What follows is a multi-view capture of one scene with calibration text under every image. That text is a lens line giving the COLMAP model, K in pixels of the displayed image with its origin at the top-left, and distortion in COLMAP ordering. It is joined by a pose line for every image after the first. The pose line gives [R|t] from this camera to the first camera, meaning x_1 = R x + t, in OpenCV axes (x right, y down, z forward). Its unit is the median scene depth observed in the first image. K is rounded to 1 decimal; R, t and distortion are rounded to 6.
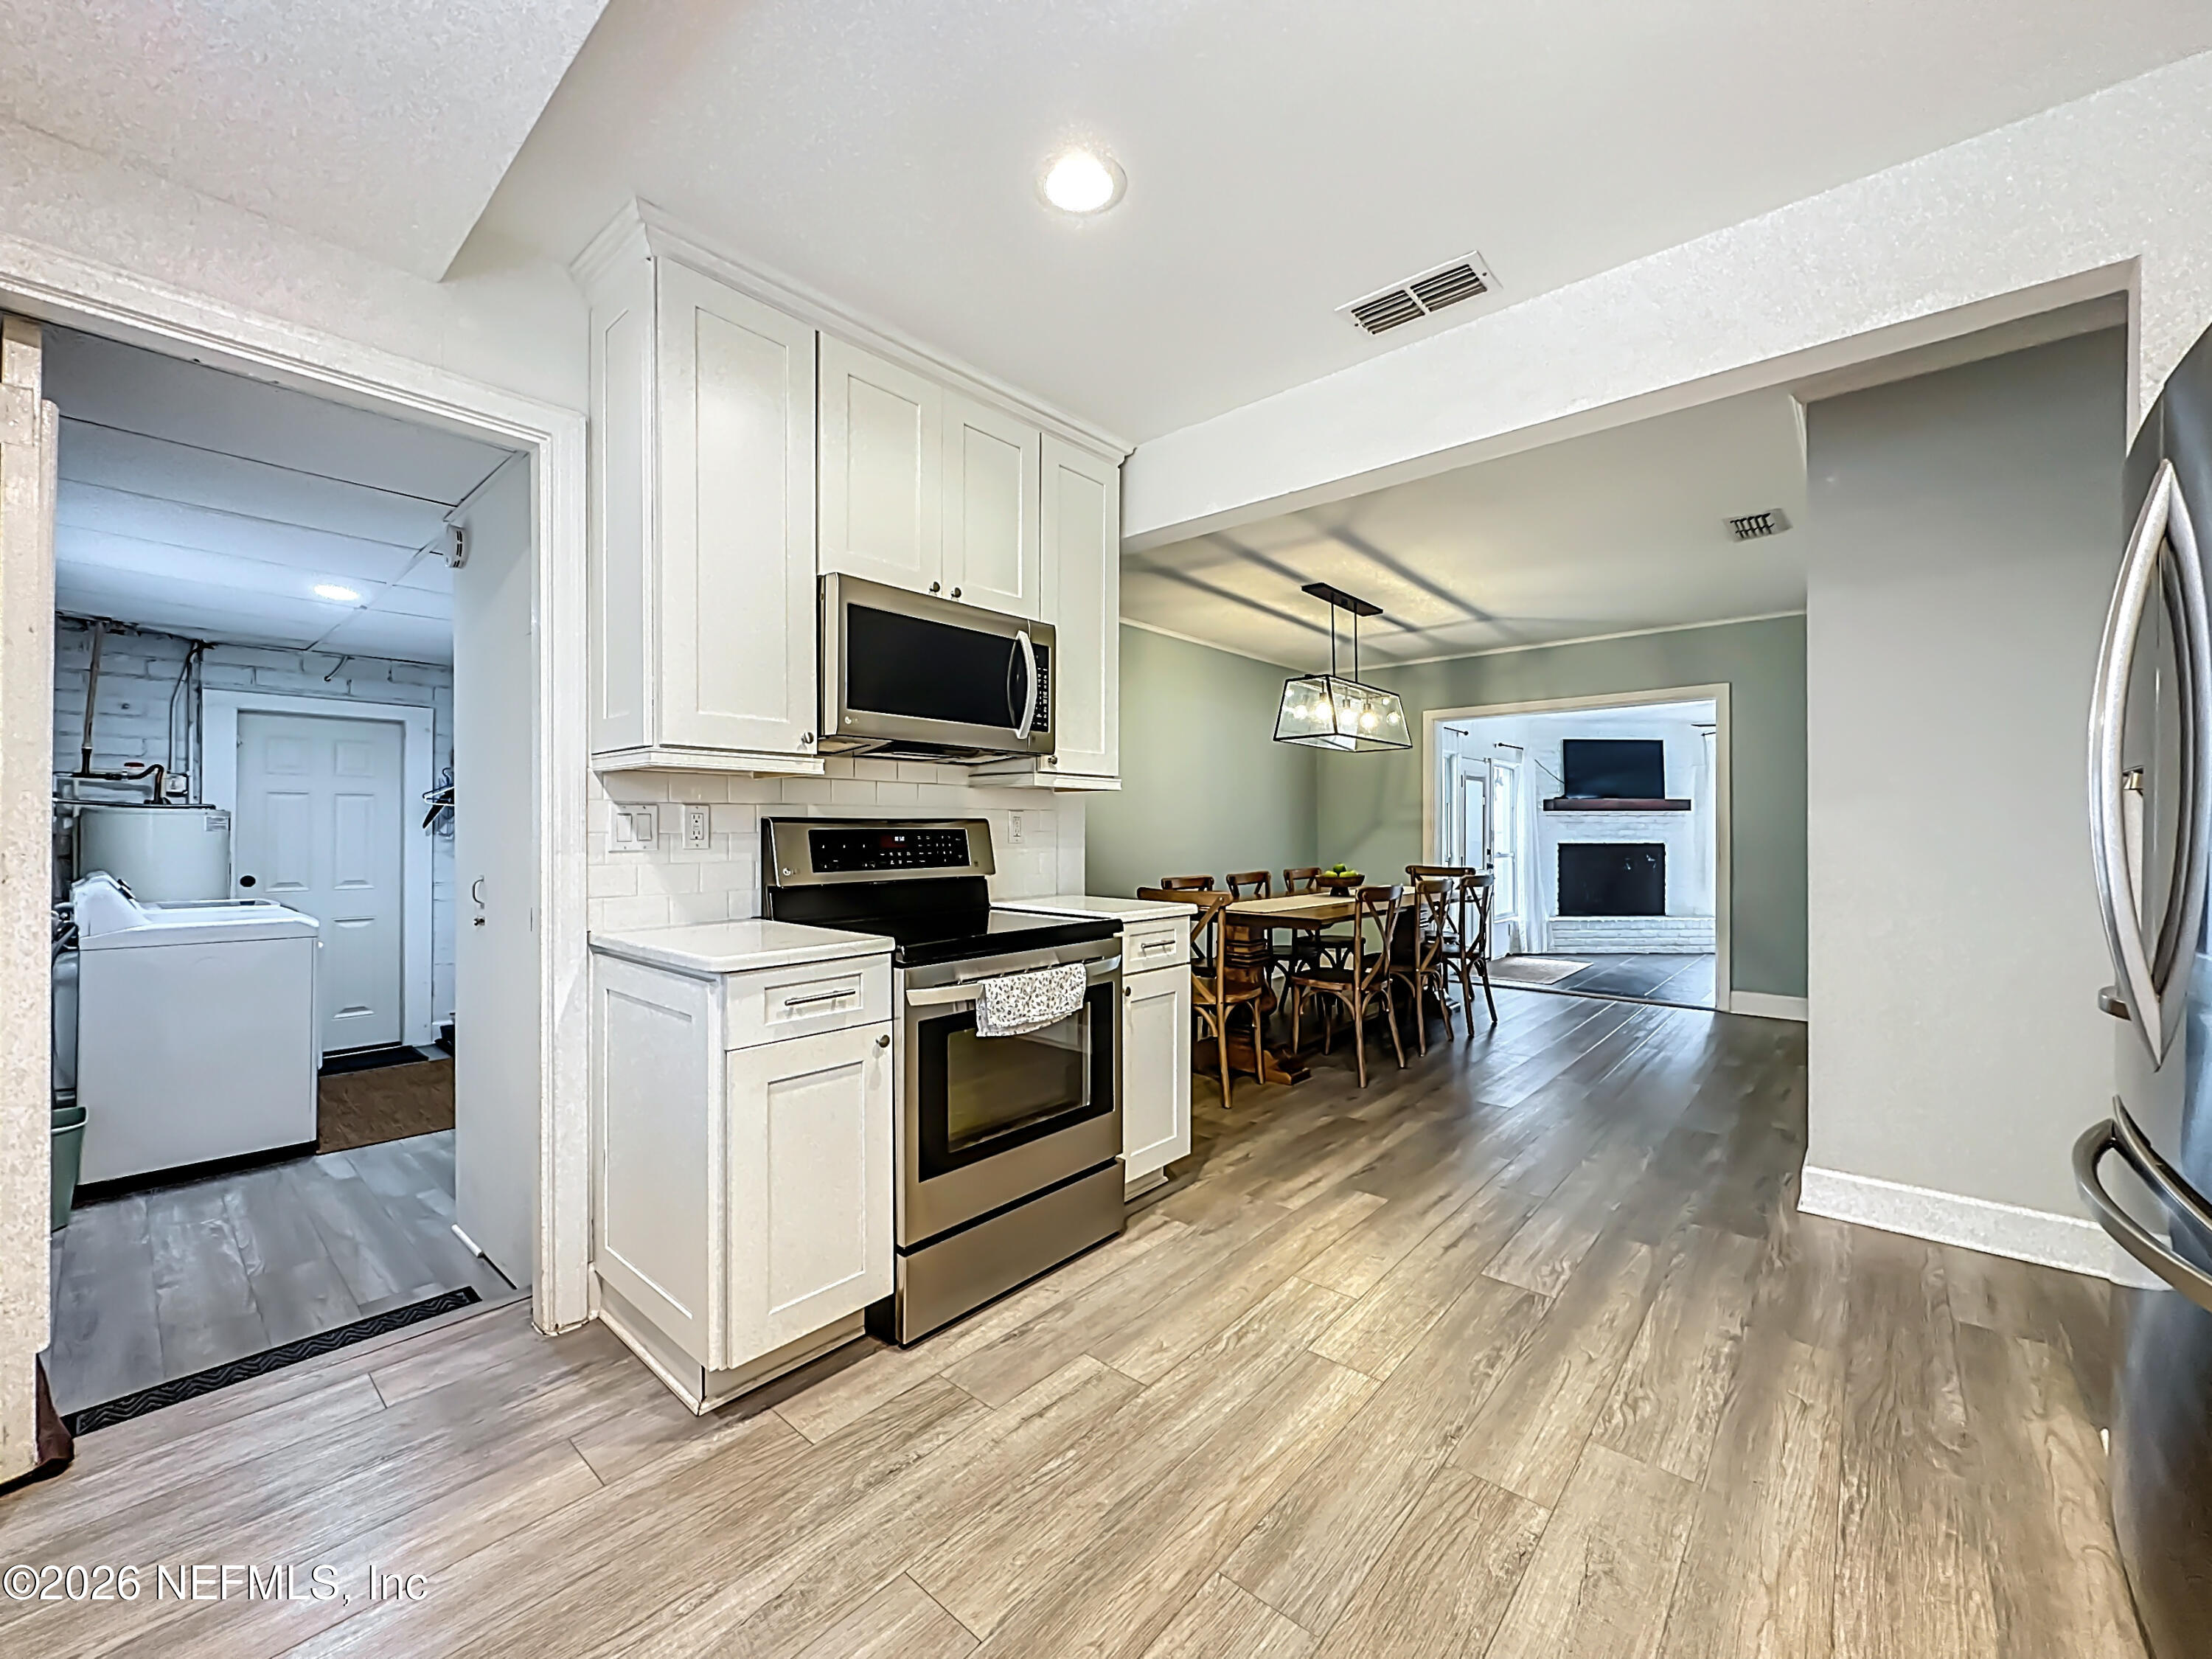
lens RADIAL K [[891.0, 0, 1094.1], [0, 891.0, 826.9], [0, 0, 1]] dist [-0.001865, 0.000035]
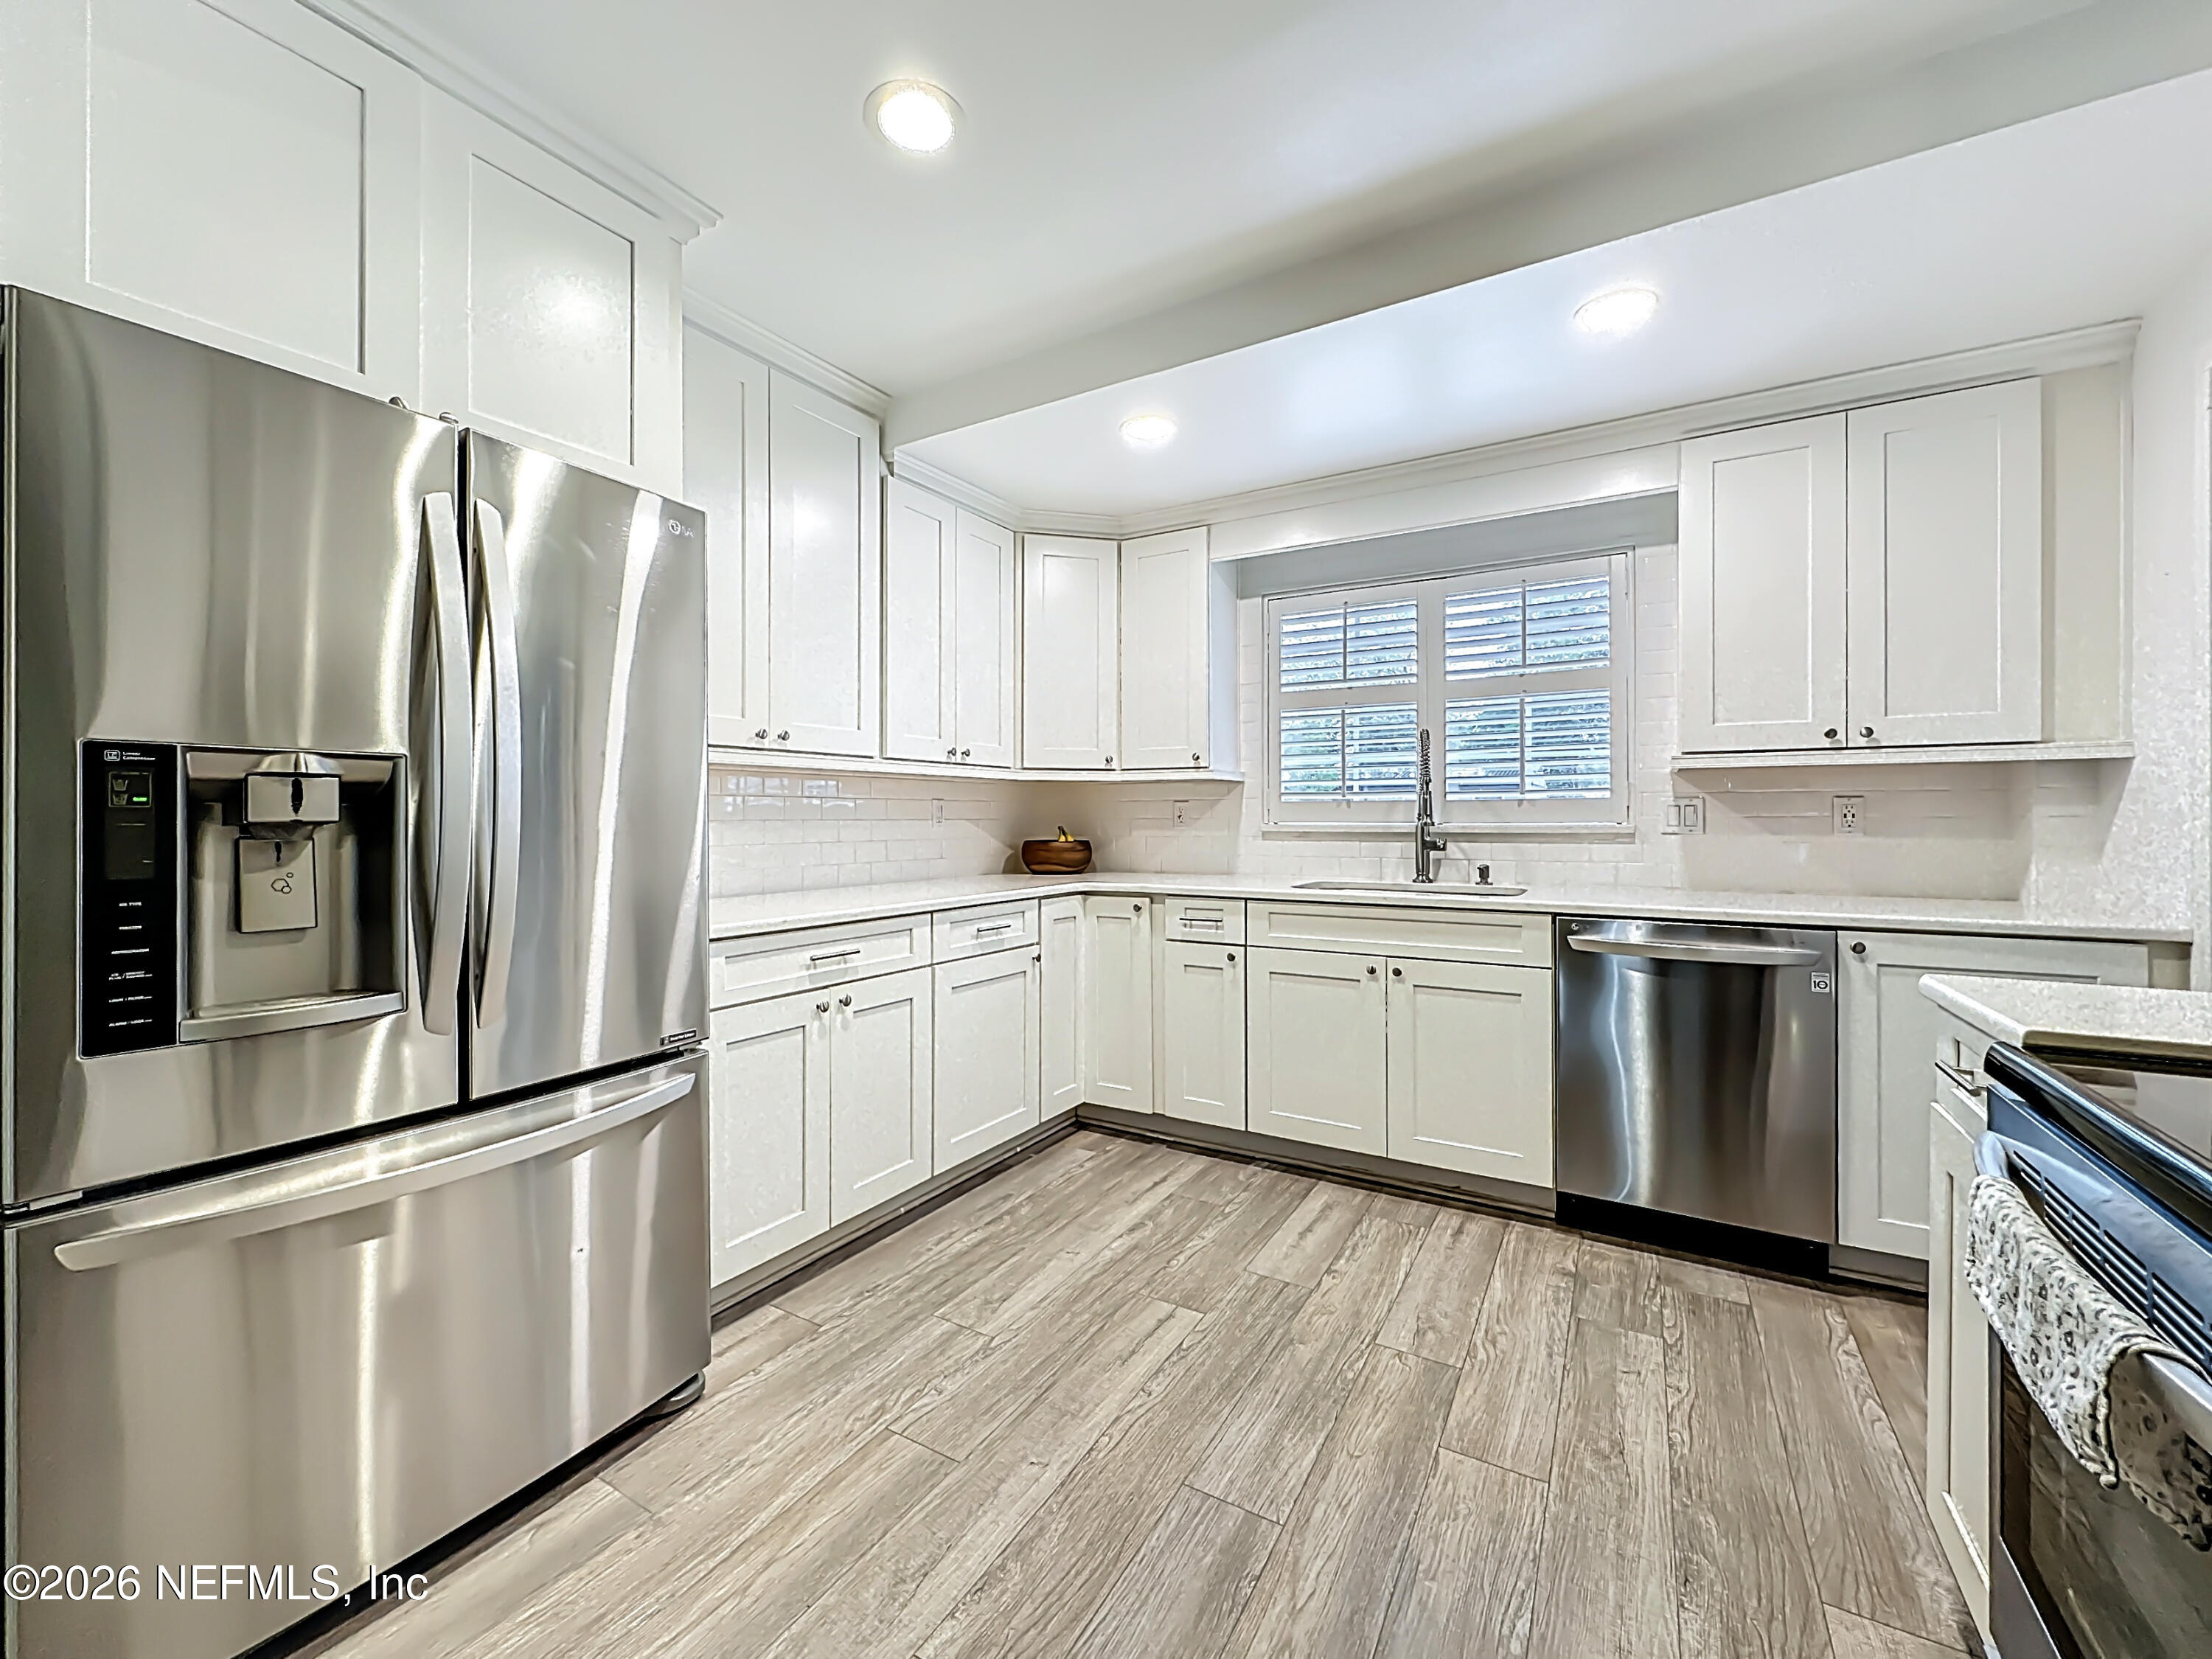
lens RADIAL K [[891.0, 0, 1112.9], [0, 891.0, 819.9], [0, 0, 1]] dist [-0.001865, 0.000035]
pose [[-0.979286, 0.002636, -0.202464, 0.461325], [0.002223, 0.999995, 0.002268, 0.007333], [0.202469, 0.001771, -0.979287, 1.685422]]
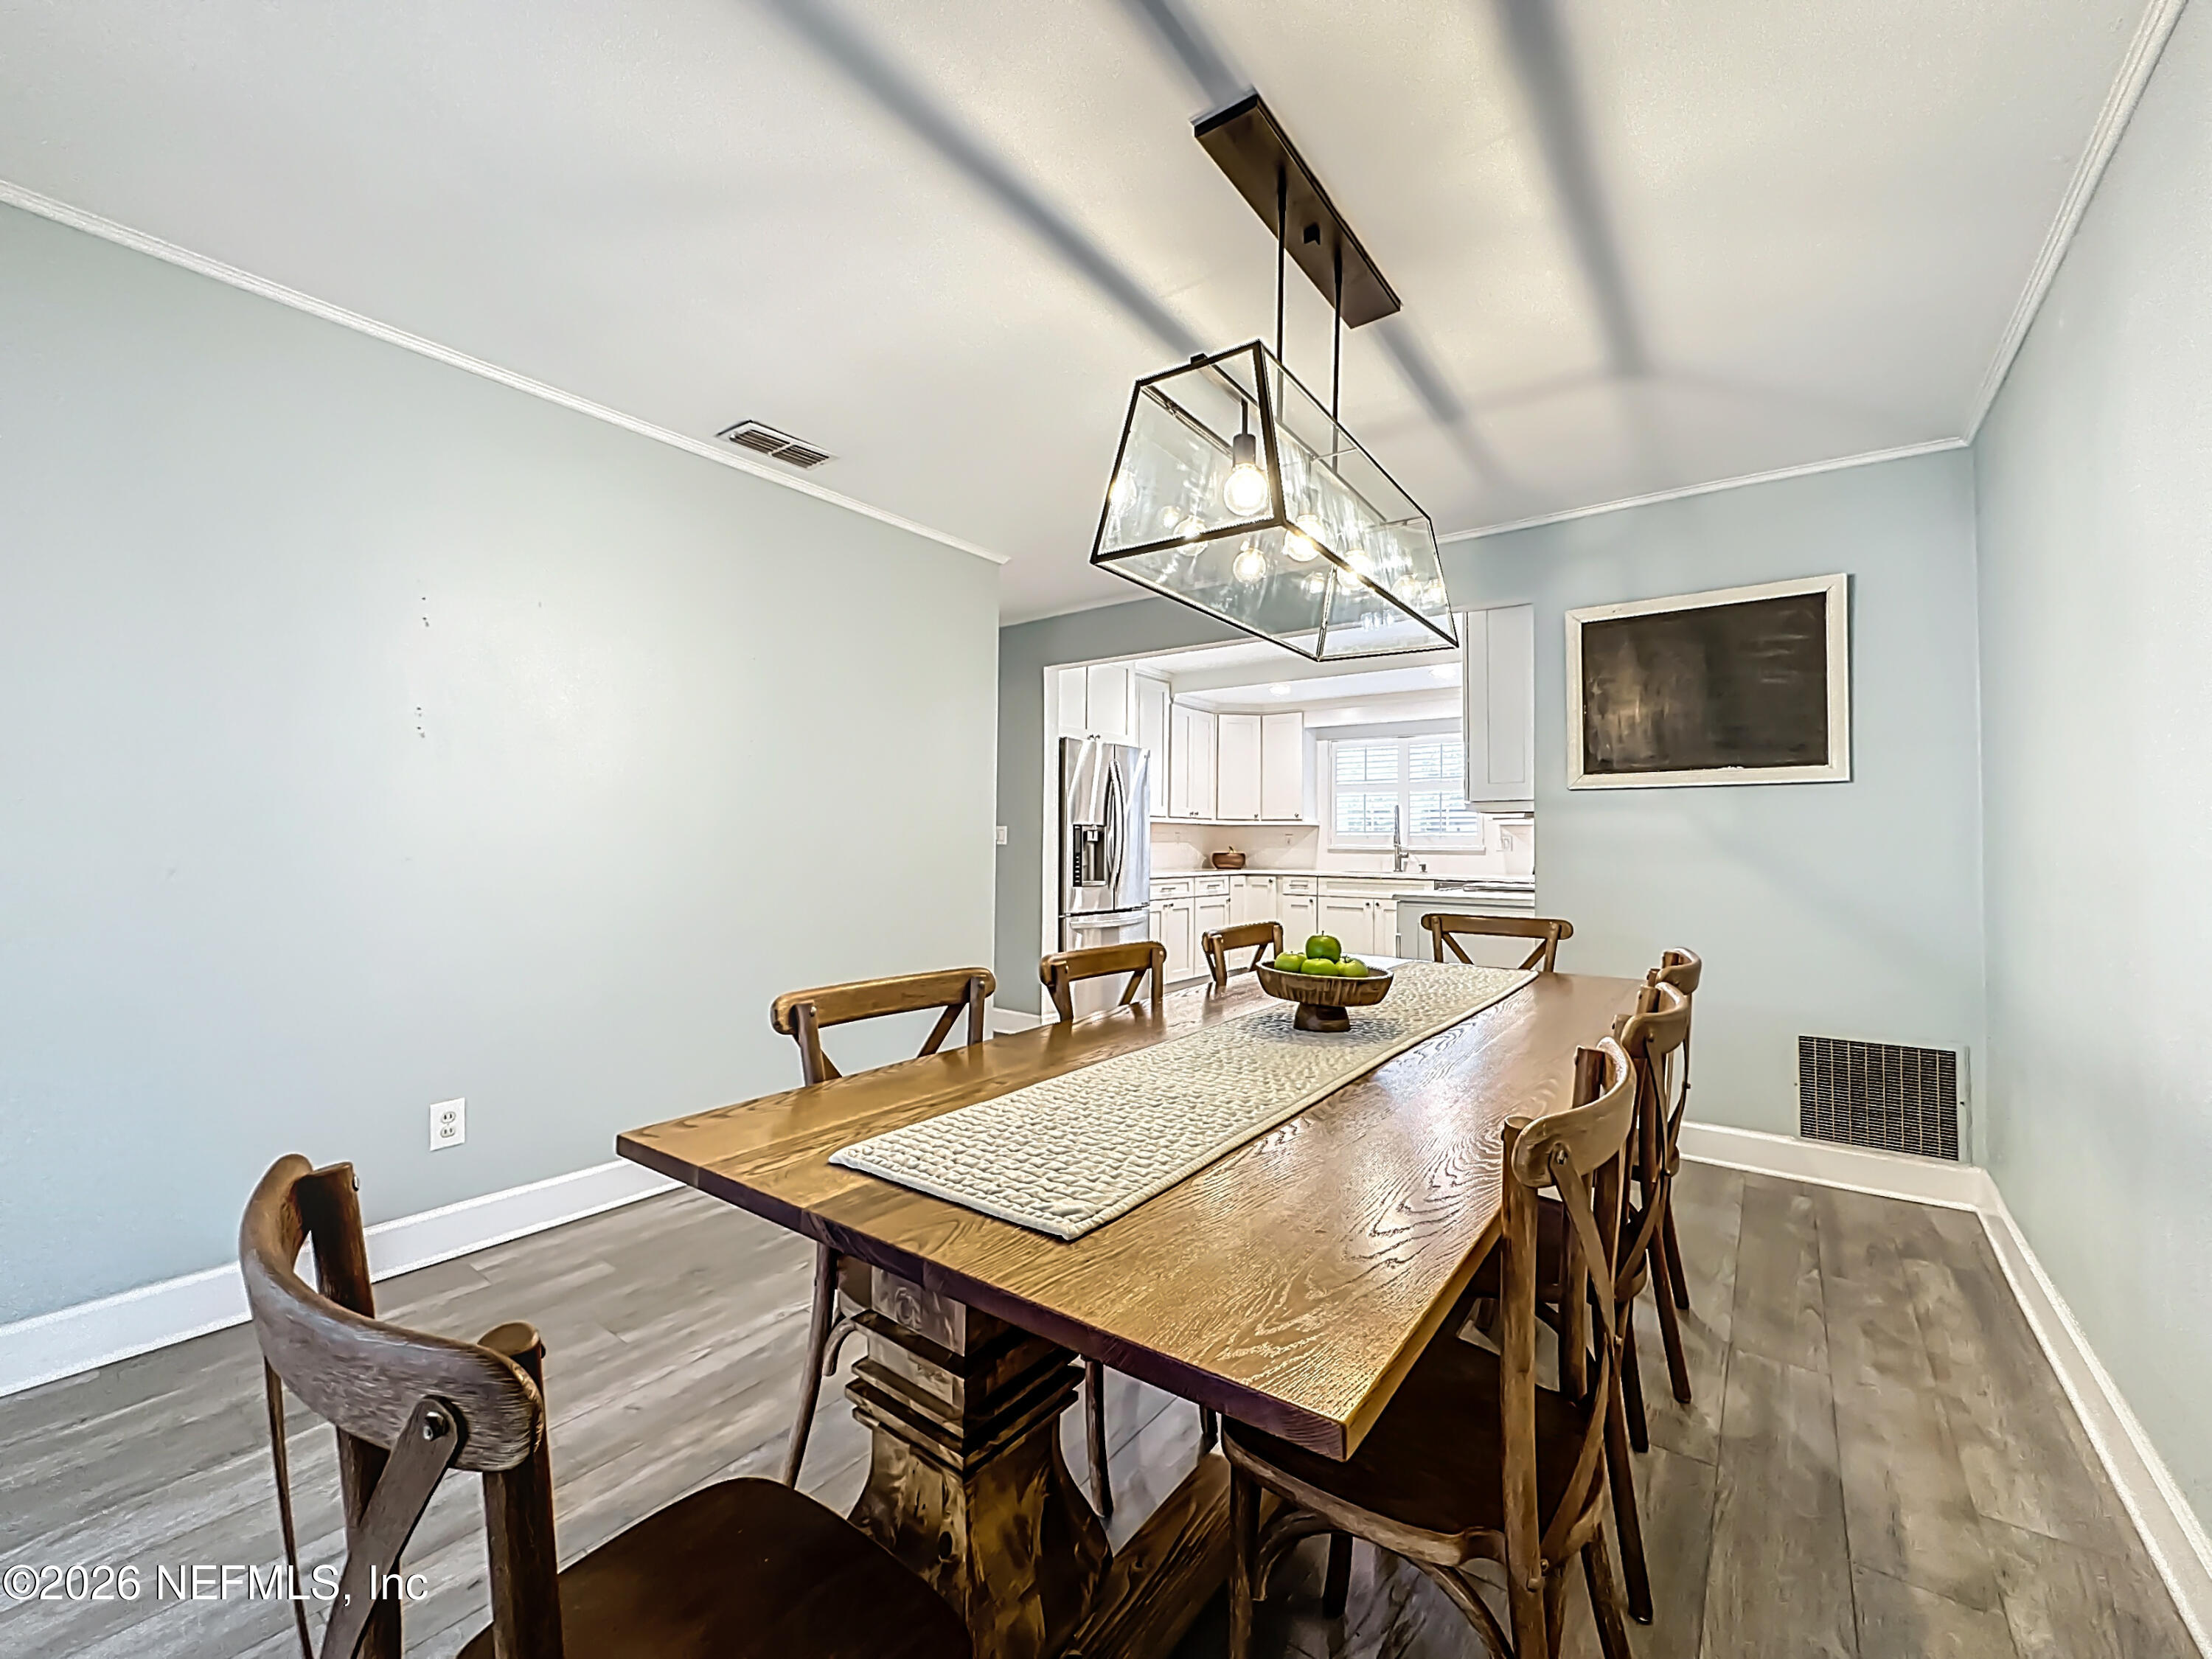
lens RADIAL K [[891.0, 0, 1120.2], [0, 891.0, 817.2], [0, 0, 1]] dist [-0.001865, 0.000035]
pose [[-0.995219, -0.009233, -0.097226, 1.207493], [-0.006545, 0.999589, -0.027928, 0.011118], [0.097444, -0.027158, -0.994870, 4.190337]]
